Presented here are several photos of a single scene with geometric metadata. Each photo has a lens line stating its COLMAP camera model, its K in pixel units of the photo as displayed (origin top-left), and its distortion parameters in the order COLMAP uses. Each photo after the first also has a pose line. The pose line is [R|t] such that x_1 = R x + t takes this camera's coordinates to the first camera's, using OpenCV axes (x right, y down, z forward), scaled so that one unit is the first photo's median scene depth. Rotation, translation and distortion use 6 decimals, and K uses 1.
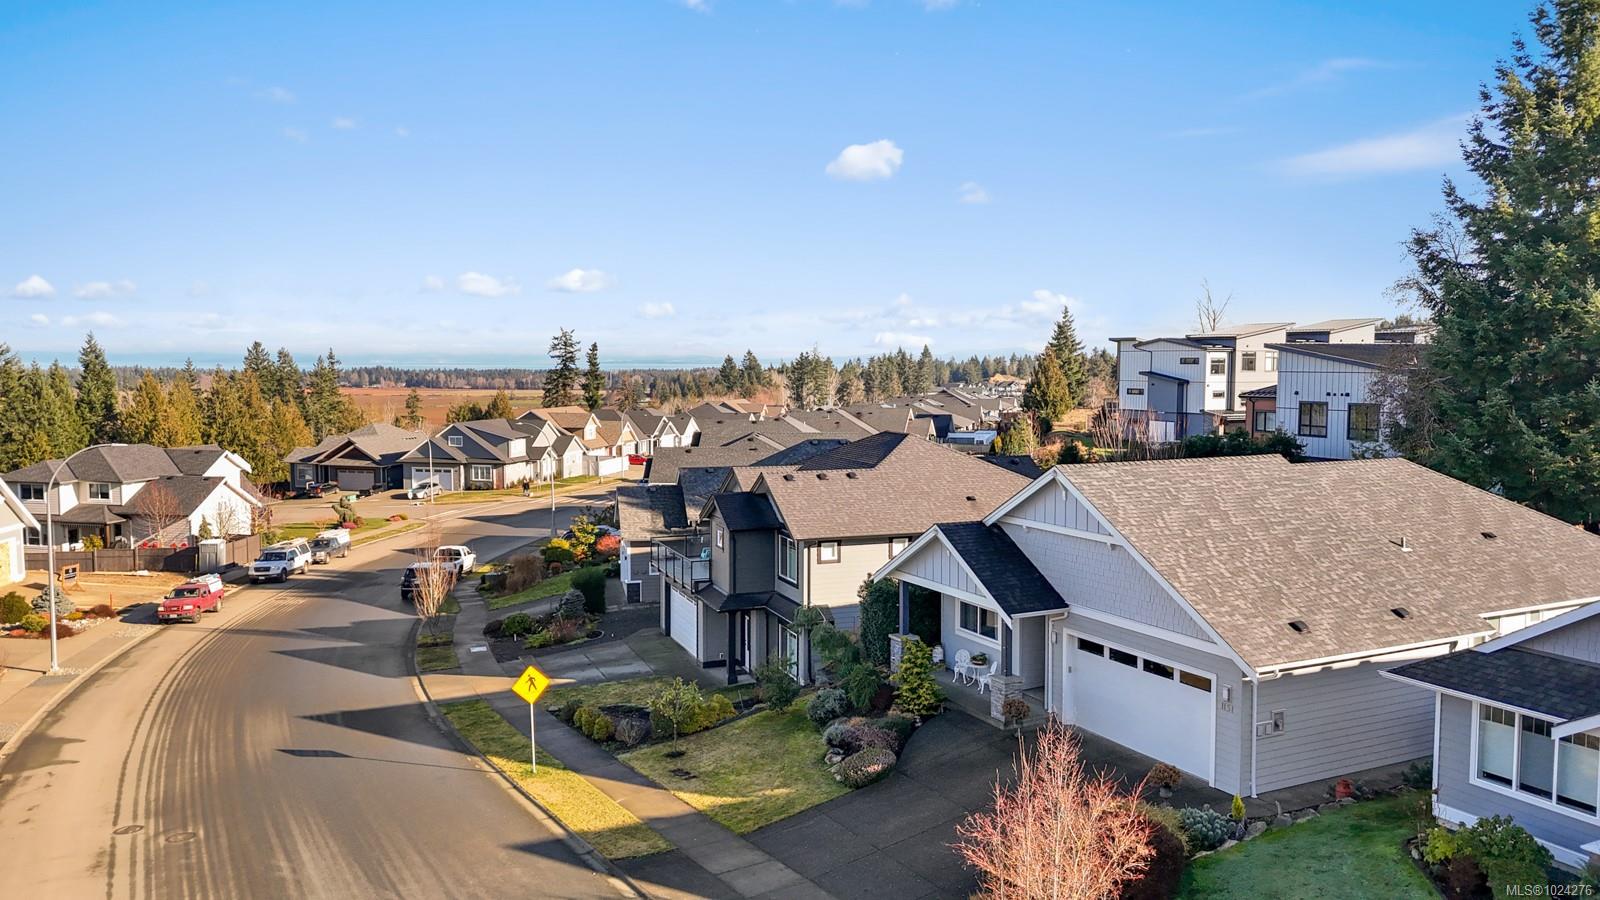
lens RADIAL K [[1163.0, 0, 800.0], [0, 1163.0, 450.0], [0, 0, 1]] dist [0.132177, -0.218874]
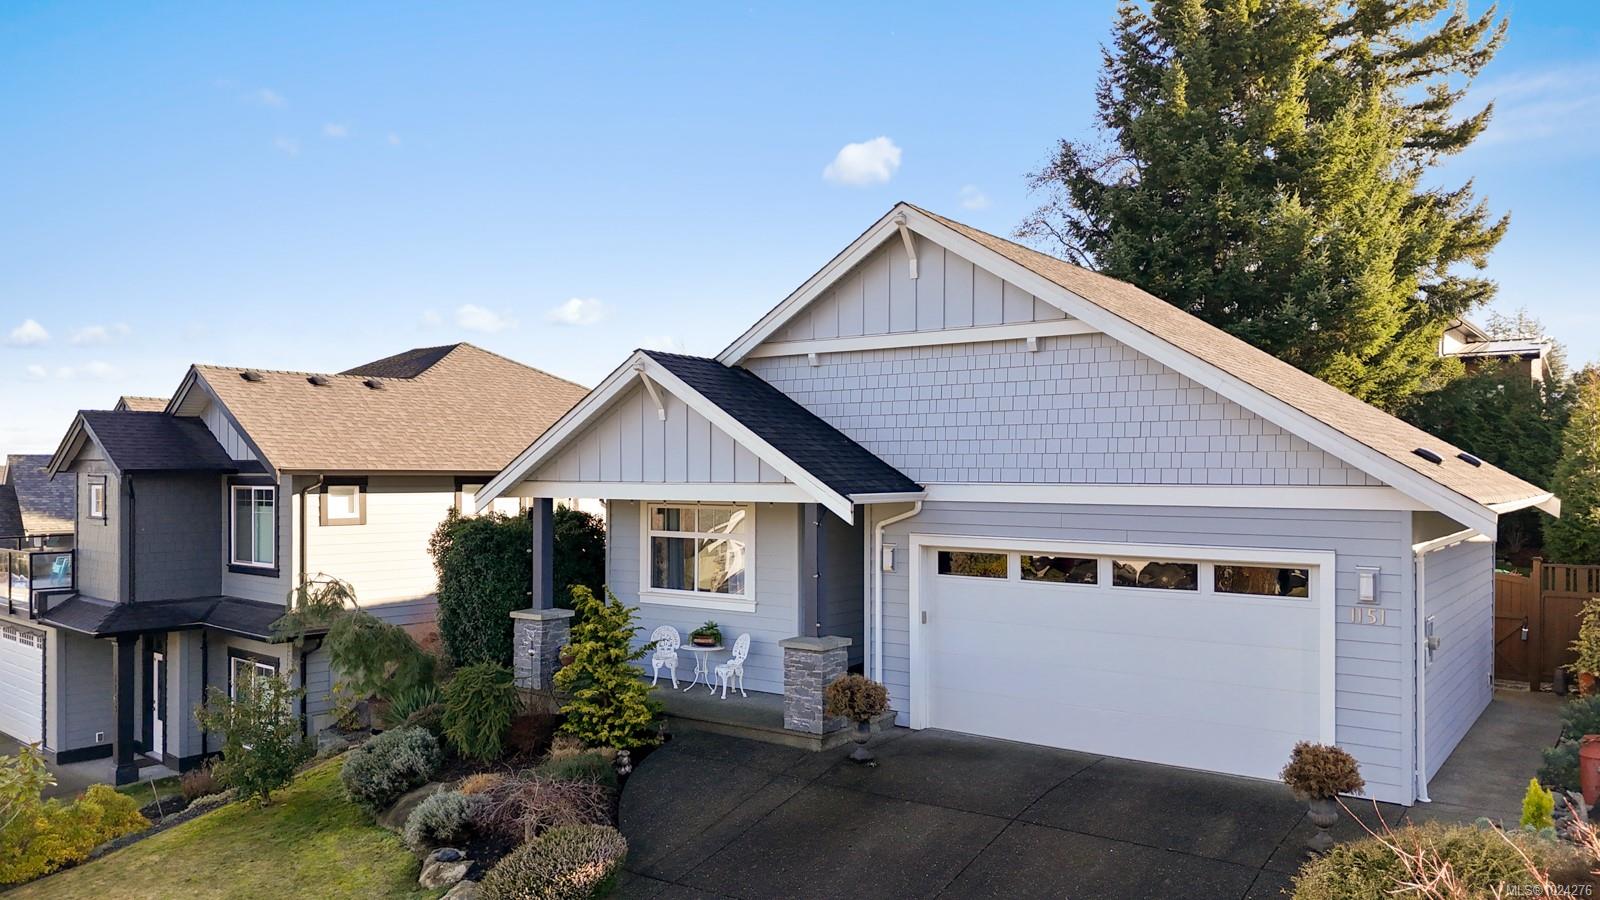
lens RADIAL K [[1179.1, 0, 794.6], [0, 1179.1, 475.4], [0, 0, 1]] dist [0.099787, -0.113651]
pose [[0.892805, -0.000818, 0.450443, -0.043790], [0.033713, 0.997315, -0.065011, 0.141526], [-0.449180, 0.073228, 0.890435, 0.512151]]
